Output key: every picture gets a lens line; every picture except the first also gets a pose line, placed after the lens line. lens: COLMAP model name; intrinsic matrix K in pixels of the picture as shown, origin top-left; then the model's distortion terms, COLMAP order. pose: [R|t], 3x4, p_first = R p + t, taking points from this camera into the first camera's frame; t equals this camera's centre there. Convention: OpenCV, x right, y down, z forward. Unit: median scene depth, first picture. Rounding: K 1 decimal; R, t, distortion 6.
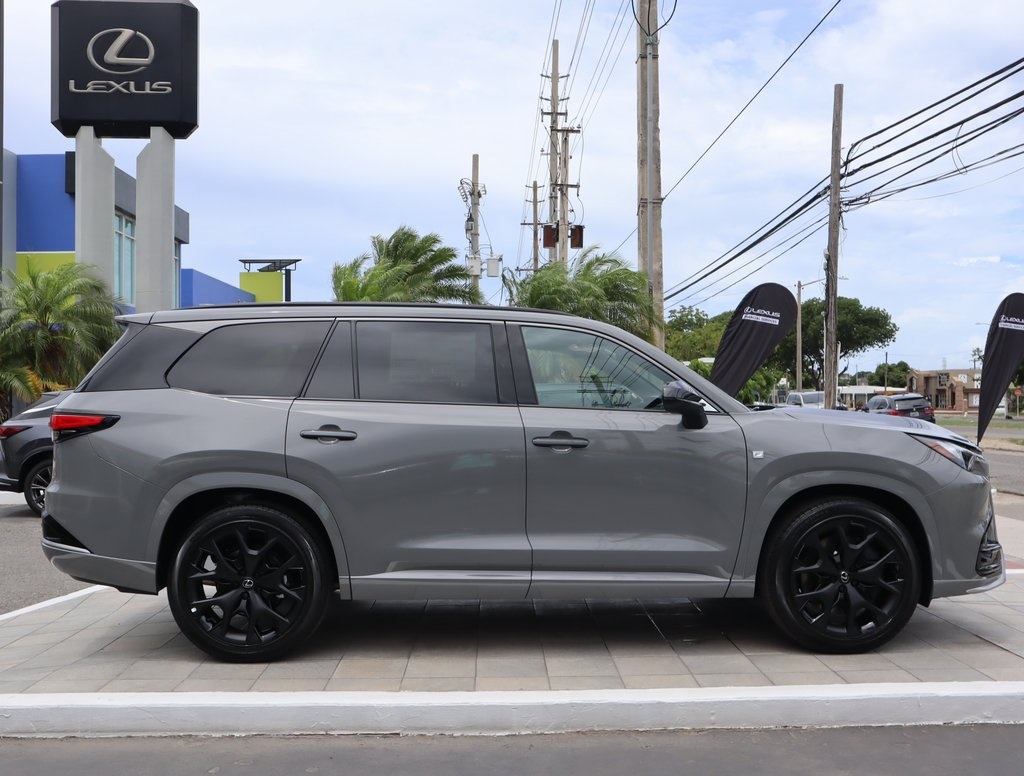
lens RADIAL K [[1024.8, 0, 518.5], [0, 1024.8, 390.0], [0, 0, 1]] dist [-0.074763, 0.101236]
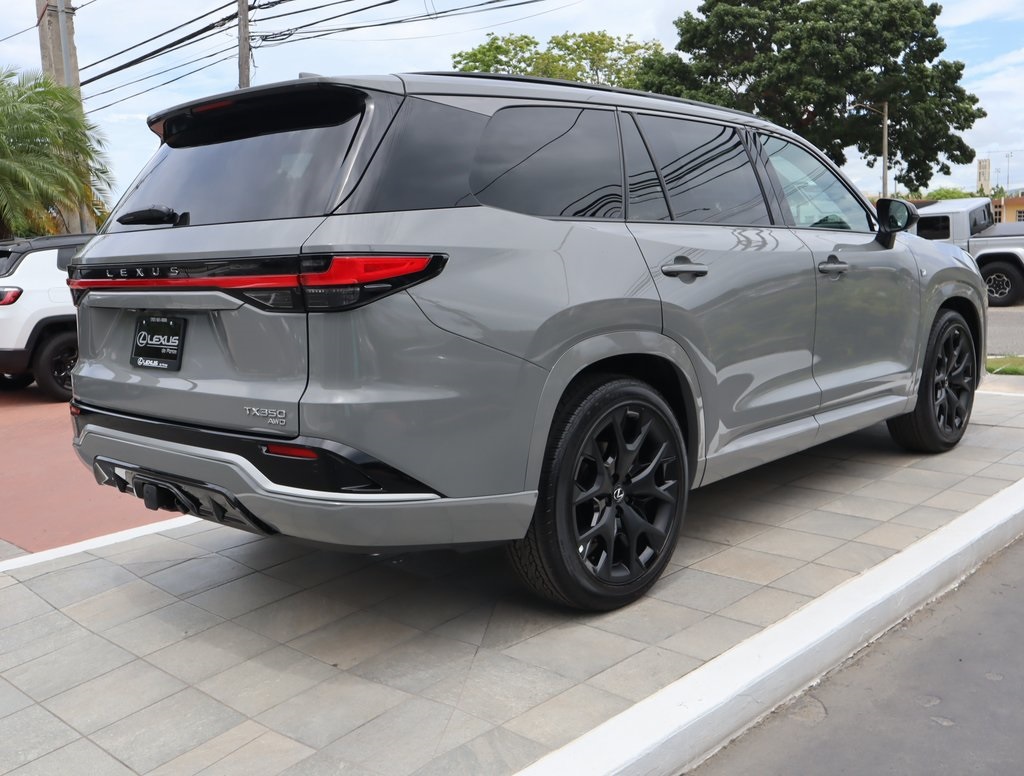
lens RADIAL K [[1024.8, 0, 518.5], [0, 1024.8, 390.0], [0, 0, 1]] dist [-0.074763, 0.101236]
pose [[0.707923, -0.126442, 0.694879, -0.771831], [0.029630, 0.988295, 0.149647, 0.016044], [-0.705667, -0.085349, 0.703384, 0.561579]]
